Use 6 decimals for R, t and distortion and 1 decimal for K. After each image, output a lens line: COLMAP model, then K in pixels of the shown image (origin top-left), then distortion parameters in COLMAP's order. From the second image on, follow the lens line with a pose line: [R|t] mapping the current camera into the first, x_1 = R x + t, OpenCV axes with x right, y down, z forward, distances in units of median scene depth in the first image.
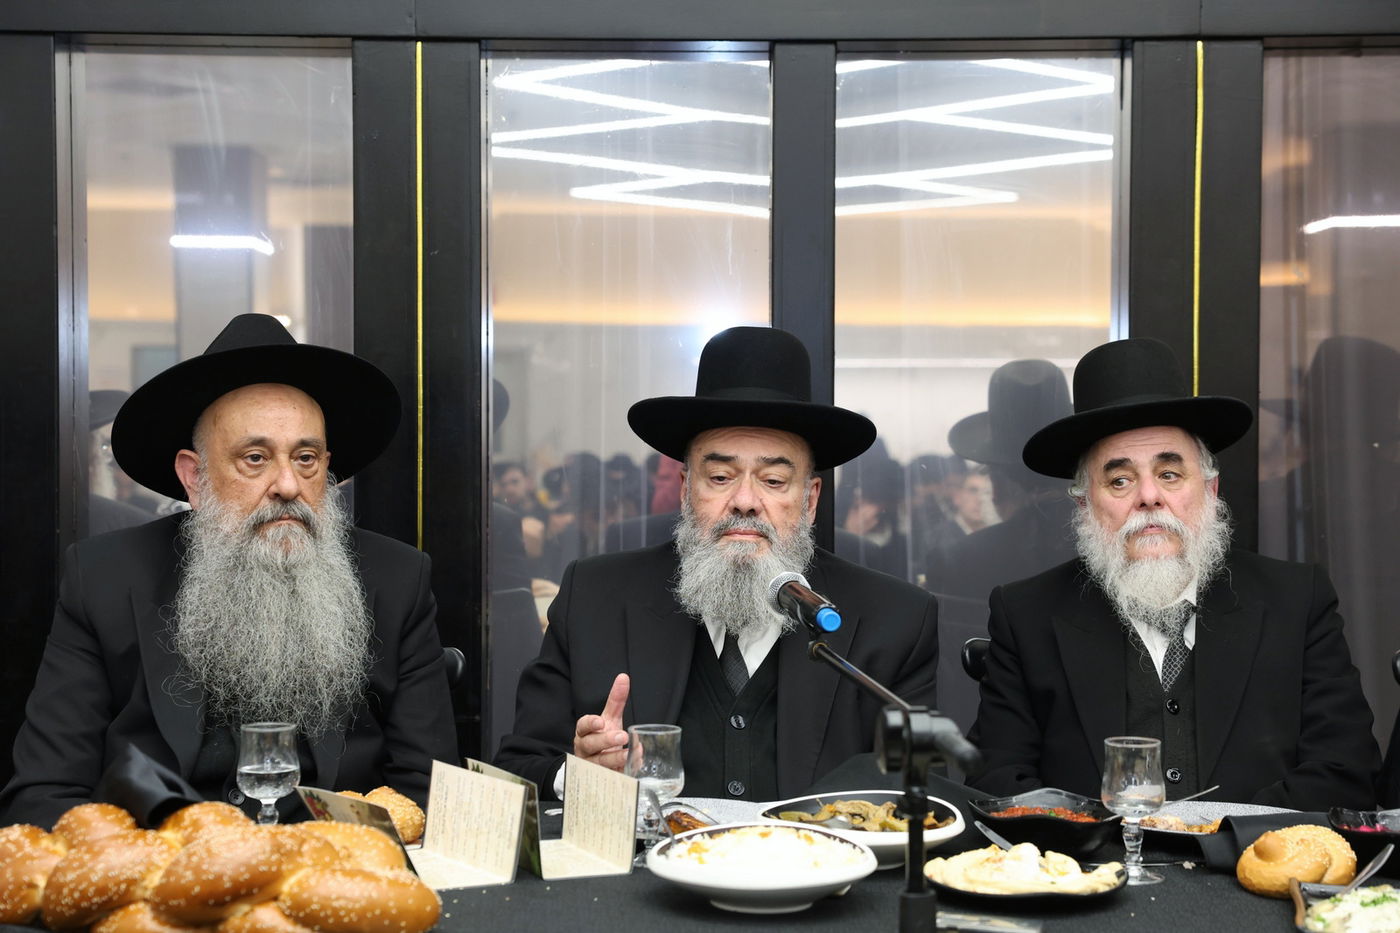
lens RADIAL K [[2613.0, 0, 700.0], [0, 2613.0, 466.5], [0, 0, 1]] dist [-0.006581, -0.018457]
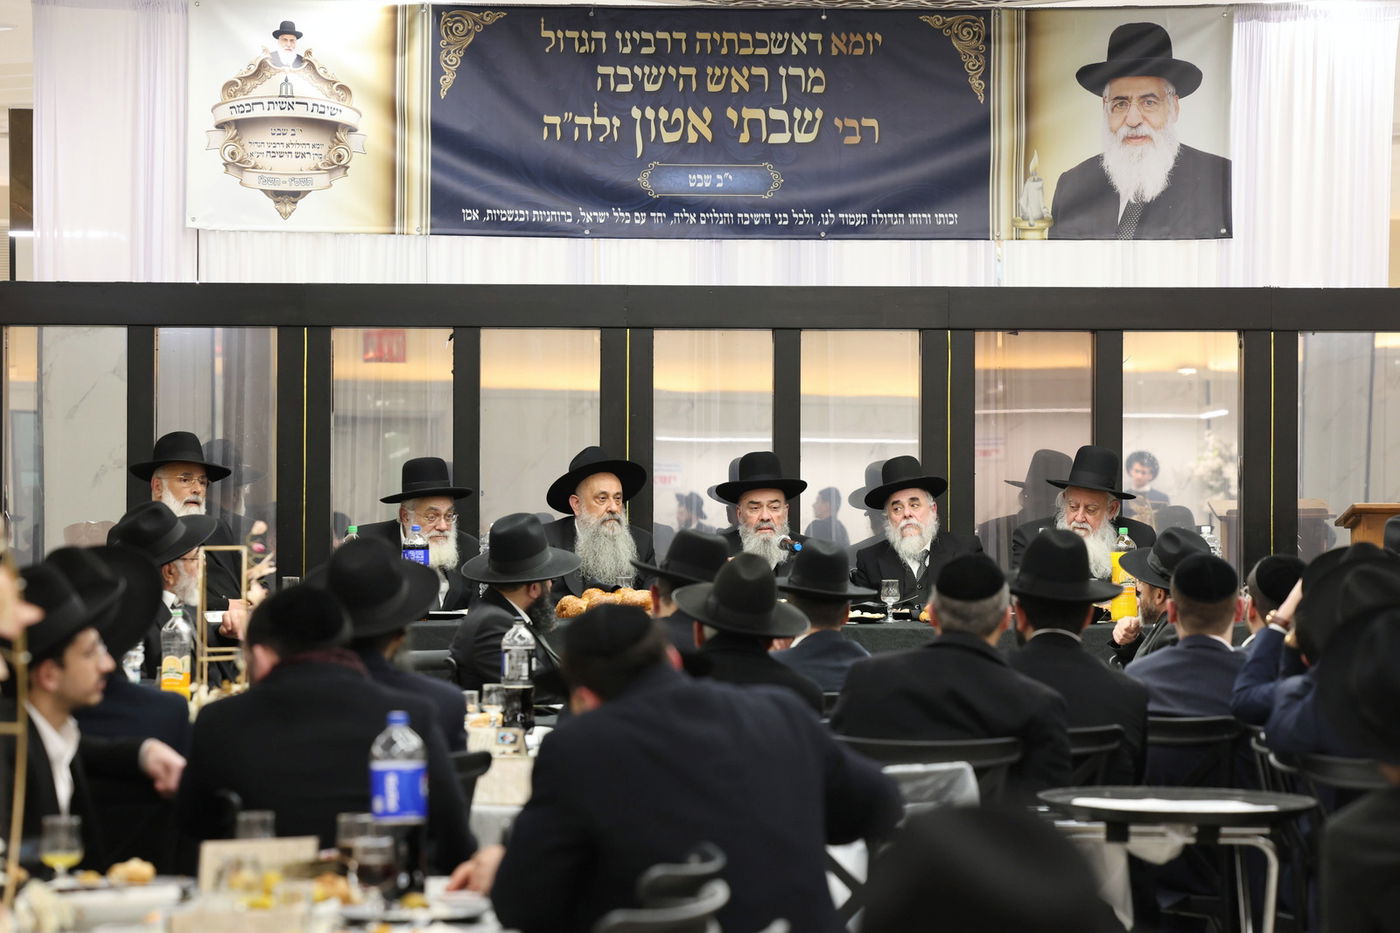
lens RADIAL K [[4796.0, 0, 700.0], [0, 4796.0, 466.5], [0, 0, 1]] dist [-0.016879, -0.021445]
pose [[0.999492, 0.006419, 0.031226, -0.221600], [-0.005903, 0.999845, -0.016598, 0.048166], [-0.031327, 0.016406, 0.999375, -4.245128]]
